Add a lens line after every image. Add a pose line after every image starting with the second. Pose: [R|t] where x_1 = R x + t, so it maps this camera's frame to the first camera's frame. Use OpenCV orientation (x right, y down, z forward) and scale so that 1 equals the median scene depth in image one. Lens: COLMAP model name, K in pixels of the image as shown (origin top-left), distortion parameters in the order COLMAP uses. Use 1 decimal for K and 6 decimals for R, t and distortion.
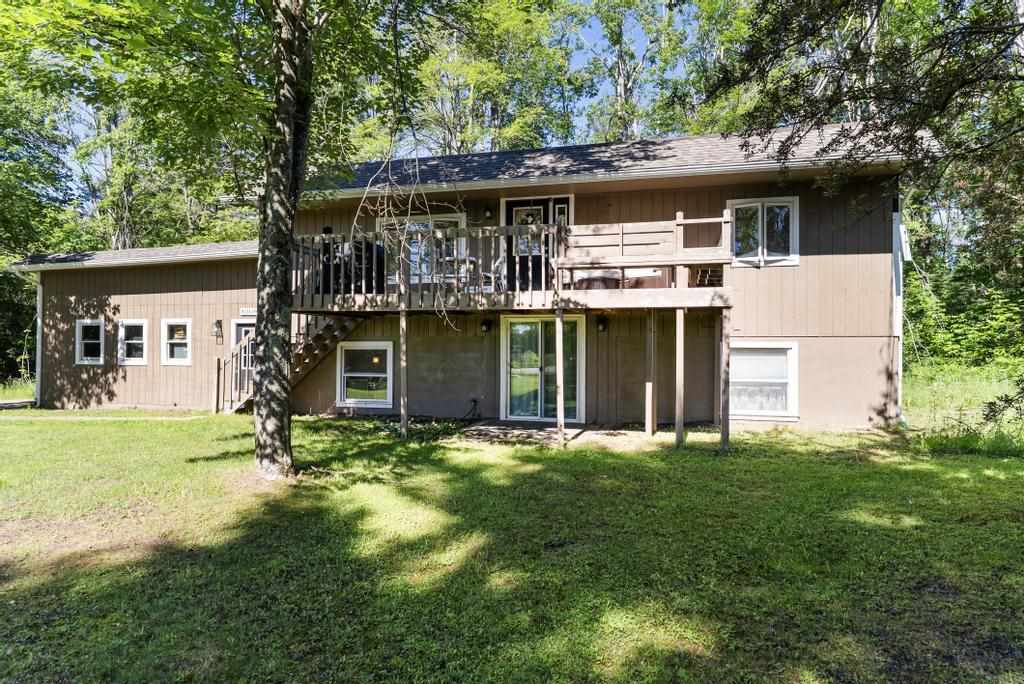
lens RADIAL K [[651.5, 0, 511.9], [0, 651.5, 345.6], [0, 0, 1]] dist [-0.001631, 0.000418]
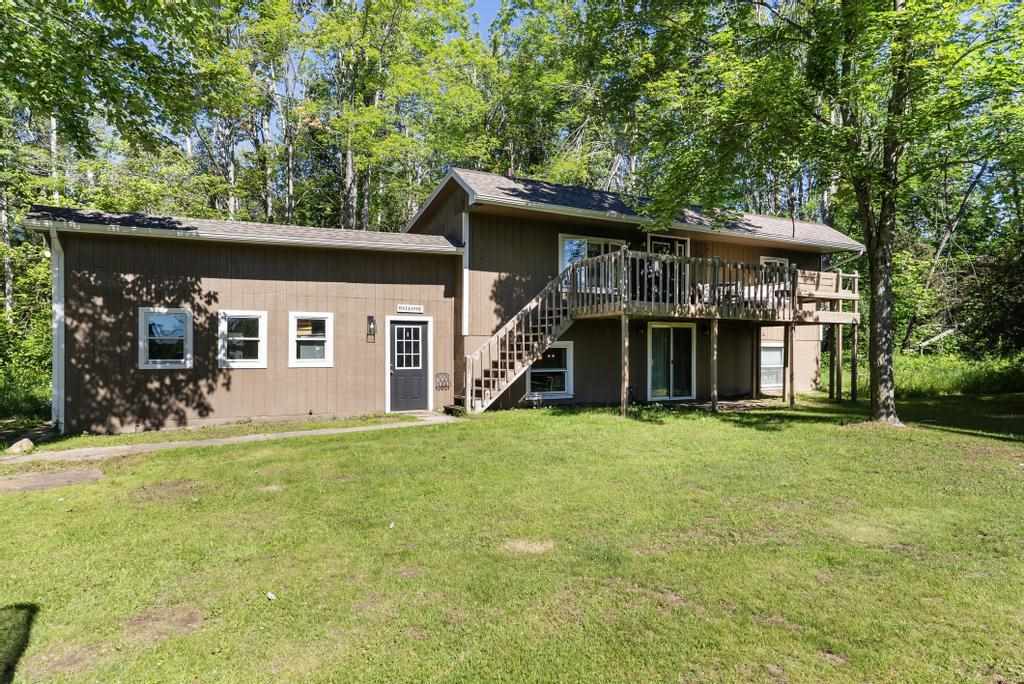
lens RADIAL K [[614.7, 0, 511.8], [0, 614.7, 340.4], [0, 0, 1]] dist [-0.002058, -0.000338]
pose [[0.720099, 0.007559, 0.693830, -0.855243], [-0.000401, 0.999945, -0.010477, 0.003401], [-0.693871, 0.007266, 0.720062, 0.234490]]
